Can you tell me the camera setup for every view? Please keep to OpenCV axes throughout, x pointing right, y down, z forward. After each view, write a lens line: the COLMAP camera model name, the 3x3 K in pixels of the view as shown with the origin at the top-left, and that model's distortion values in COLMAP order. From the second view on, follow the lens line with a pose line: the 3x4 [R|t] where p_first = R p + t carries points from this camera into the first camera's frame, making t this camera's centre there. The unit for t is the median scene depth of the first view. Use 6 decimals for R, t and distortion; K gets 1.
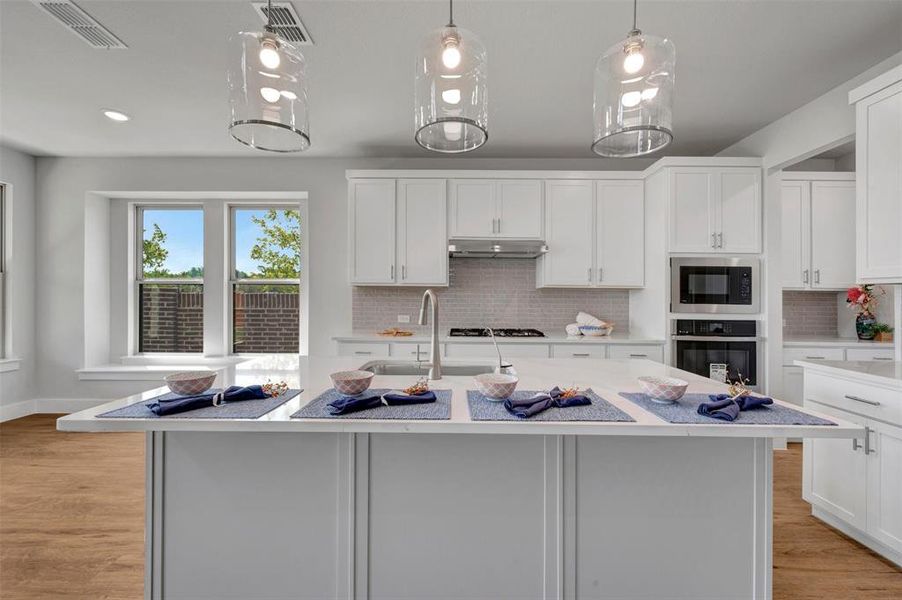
lens RADIAL K [[357.6, 0, 449.4], [0, 357.6, 298.3], [0, 0, 1]] dist [0.001246, 0.000740]
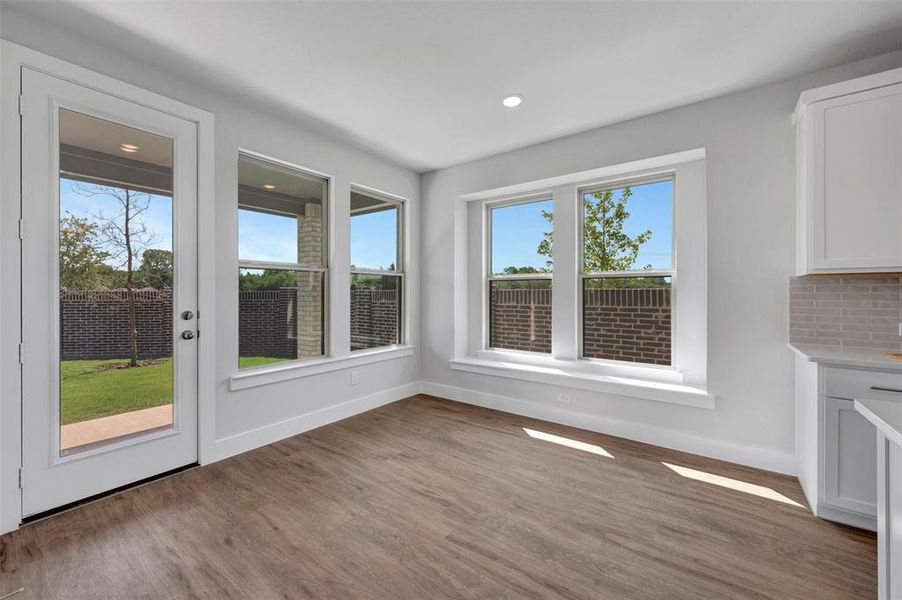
lens RADIAL K [[357.6, 0, 457.3], [0, 357.6, 295.7], [0, 0, 1]] dist [0.001246, 0.000740]
pose [[0.820256, -0.000490, -0.571996, -0.429647], [0.002729, 0.999992, 0.003057, -0.000810], [0.571990, -0.004069, 0.820251, 0.123610]]
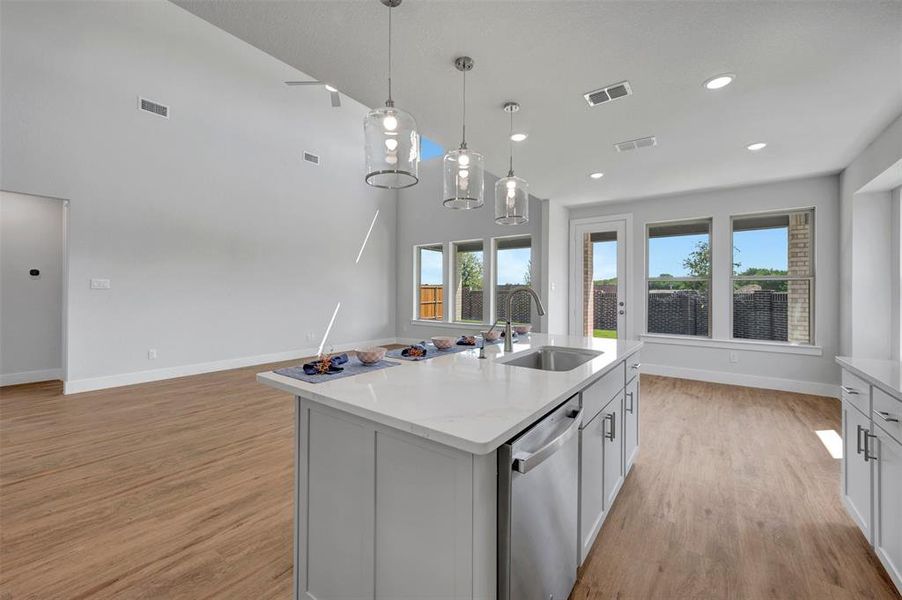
lens RADIAL K [[357.6, 0, 454.0], [0, 357.6, 286.2], [0, 0, 1]] dist [0.001246, 0.000740]
pose [[-0.574221, -0.023960, -0.818349, 0.549205], [-0.008442, 0.999692, -0.023345, 0.001306], [0.818657, -0.006497, -0.574247, 0.724241]]
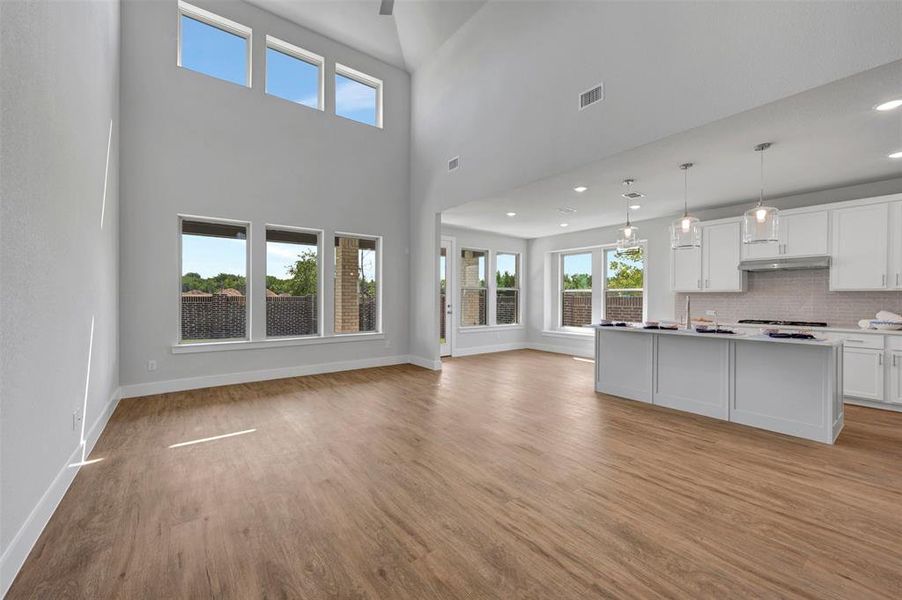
lens RADIAL K [[357.6, 0, 457.9], [0, 357.6, 296.7], [0, 0, 1]] dist [0.001246, 0.000740]
pose [[0.624325, -0.005952, -0.781142, 0.435691], [-0.002395, 0.999952, -0.009533, 0.005742], [0.781161, 0.007822, 0.624281, -0.904757]]
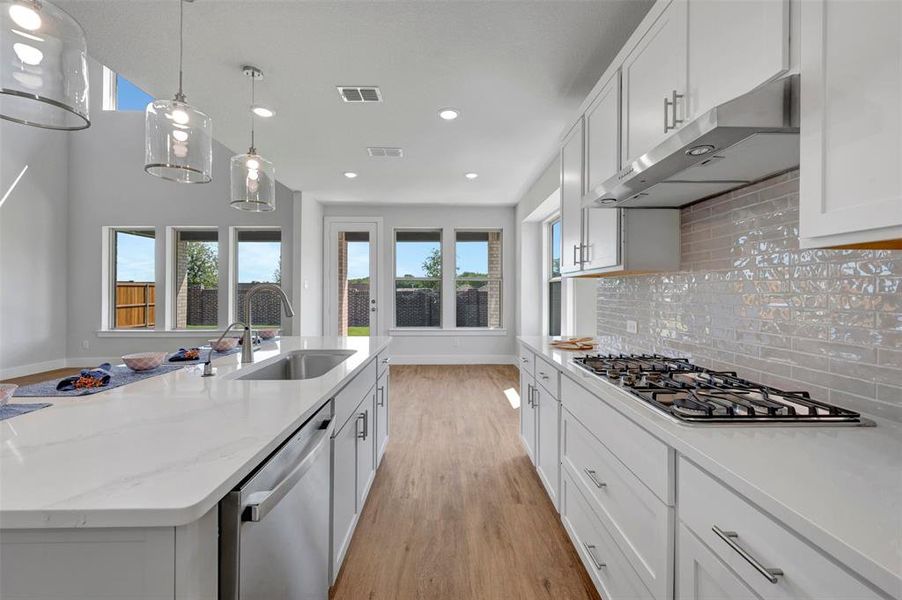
lens RADIAL K [[357.6, 0, 450.8], [0, 357.6, 295.0], [0, 0, 1]] dist [0.001246, 0.000740]
pose [[0.039586, 0.003199, -0.999211, 0.513428], [0.001833, 0.999993, 0.003275, 0.001089], [0.999214, -0.001961, 0.039580, 0.717589]]
